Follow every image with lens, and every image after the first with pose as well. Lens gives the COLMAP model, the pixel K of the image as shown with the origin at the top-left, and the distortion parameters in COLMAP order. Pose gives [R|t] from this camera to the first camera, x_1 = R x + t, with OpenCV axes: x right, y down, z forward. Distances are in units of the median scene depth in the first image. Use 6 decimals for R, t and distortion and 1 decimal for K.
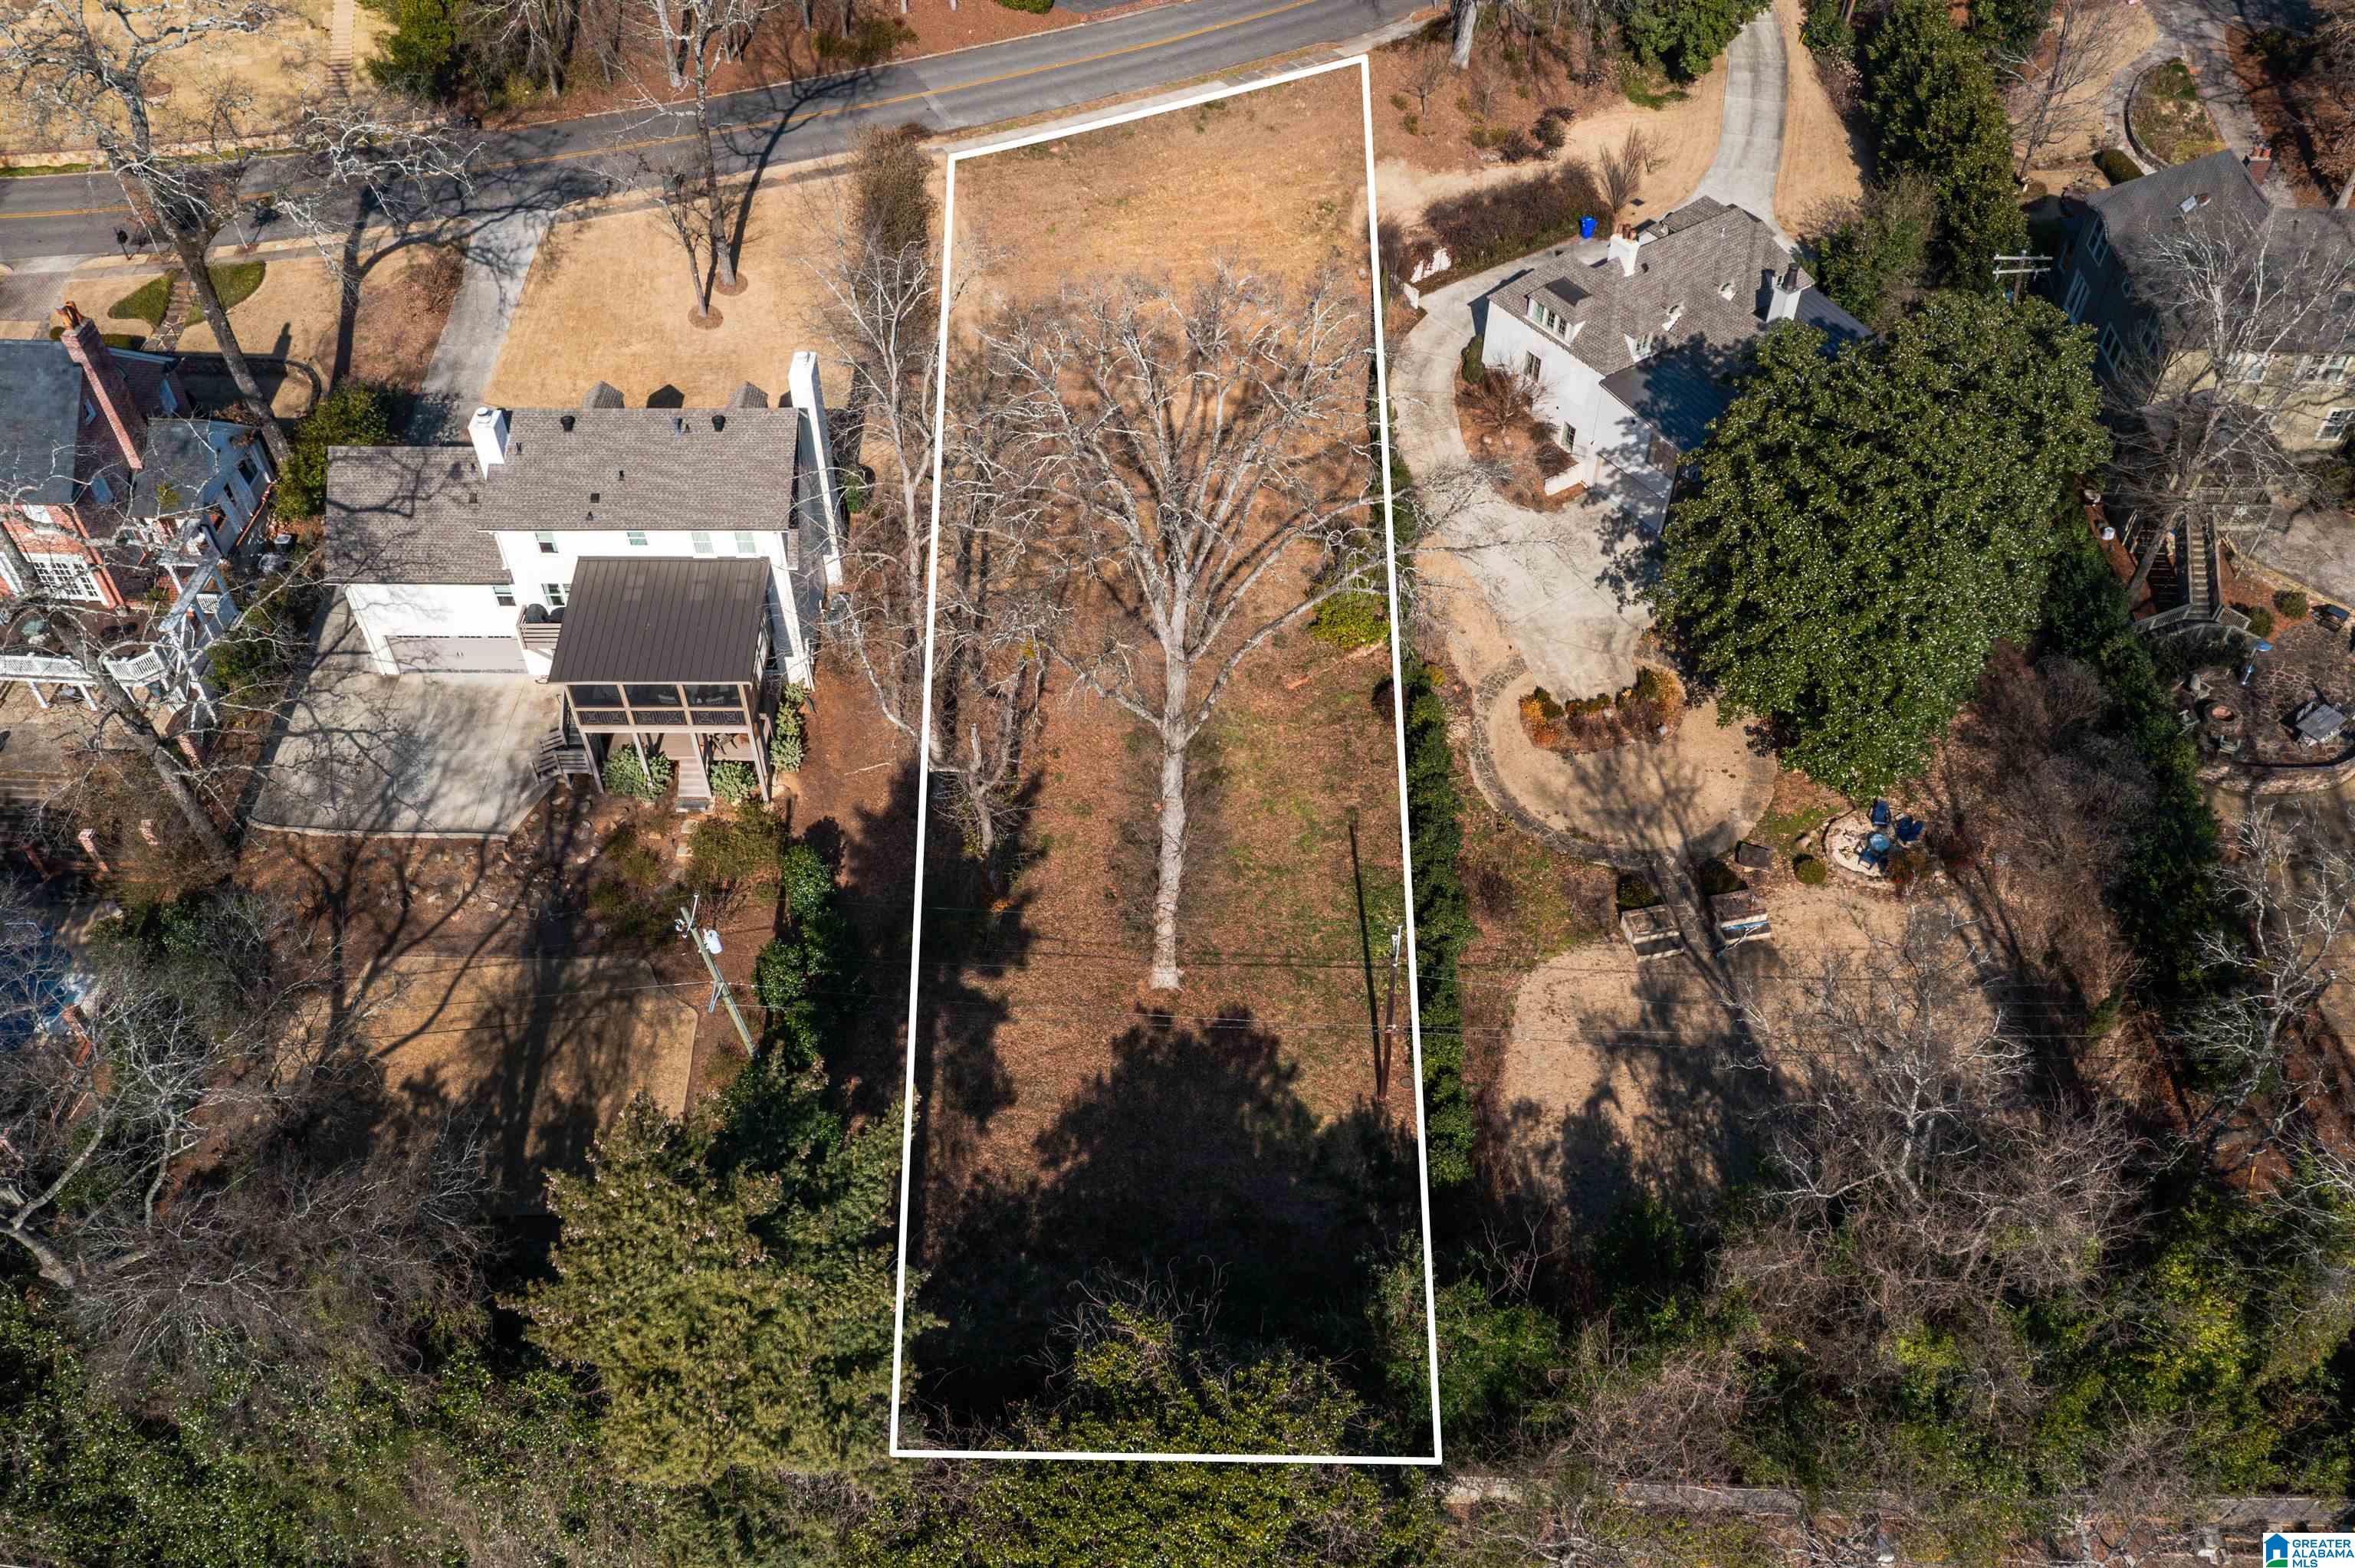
lens RADIAL K [[1879.1, 0, 1183.1], [0, 1879.1, 780.8], [0, 0, 1]] dist [-0.049241, 0.004812]
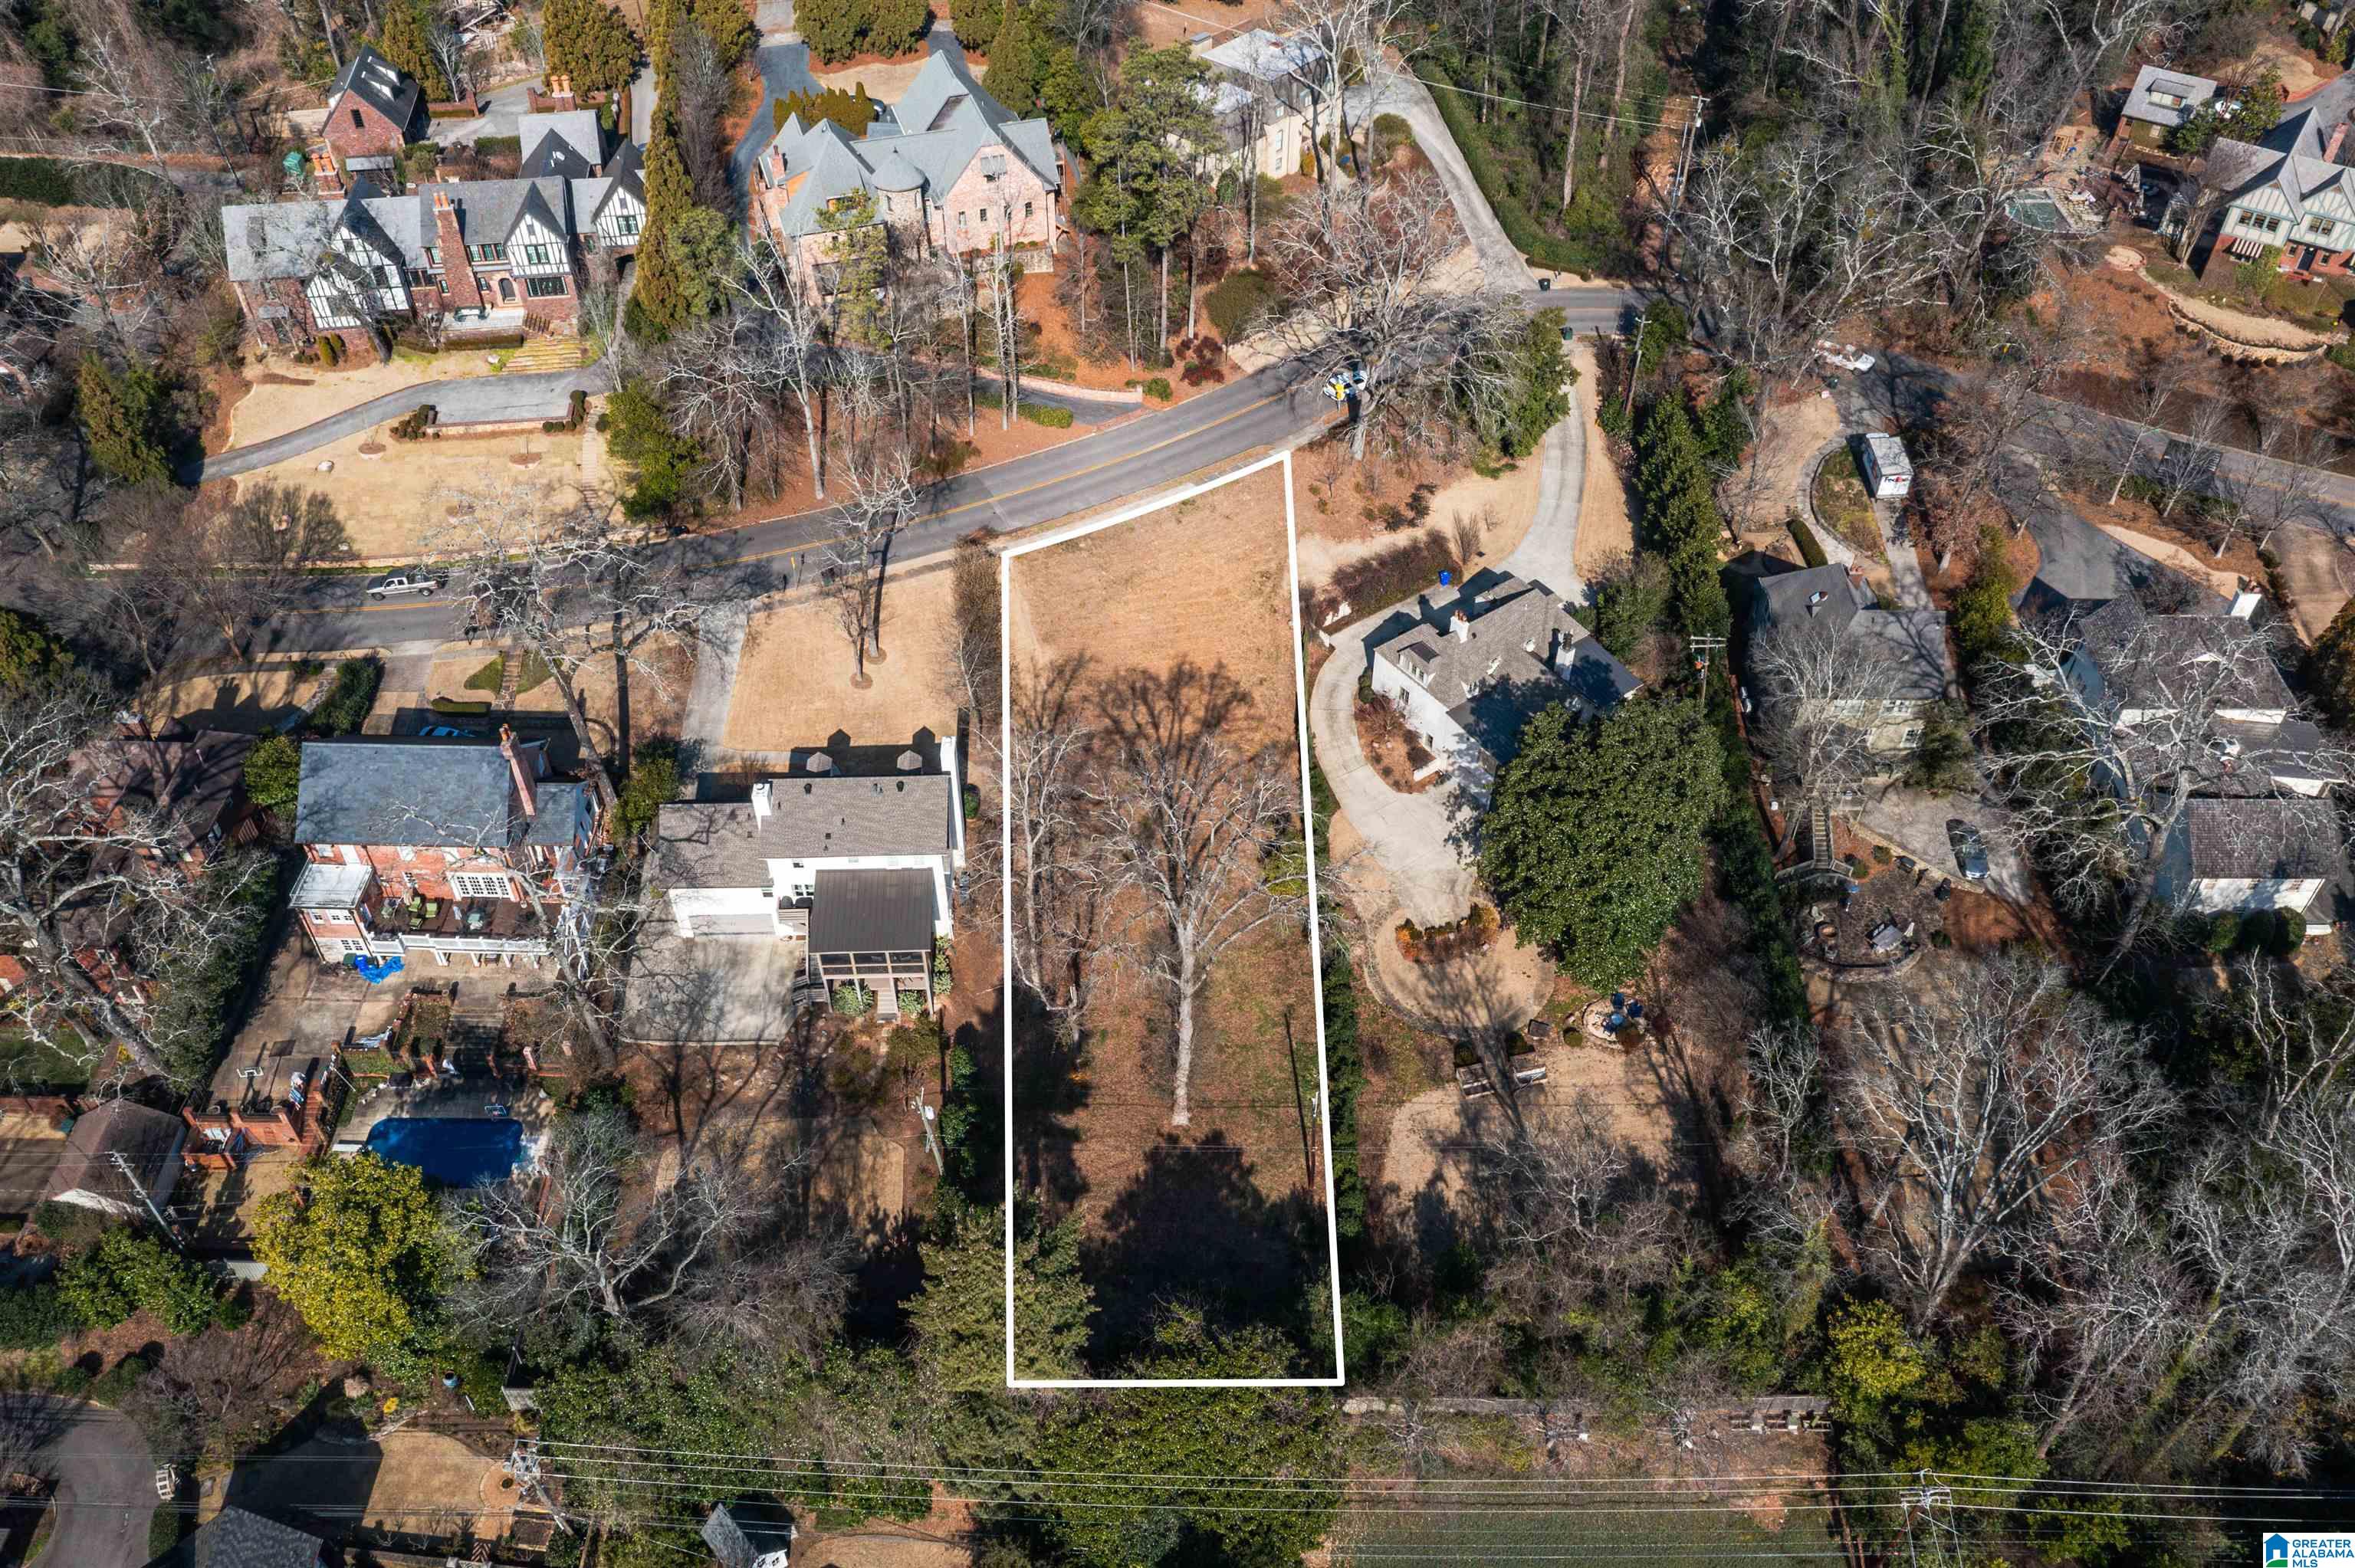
lens RADIAL K [[1879.1, 0, 1177.0], [0, 1879.1, 783.9], [0, 0, 1]] dist [-0.049241, 0.004812]
pose [[0.999496, -0.022389, 0.022485, -0.039627], [0.023000, 0.999363, -0.027297, -0.135577], [-0.021860, 0.027800, 0.999374, -0.623192]]
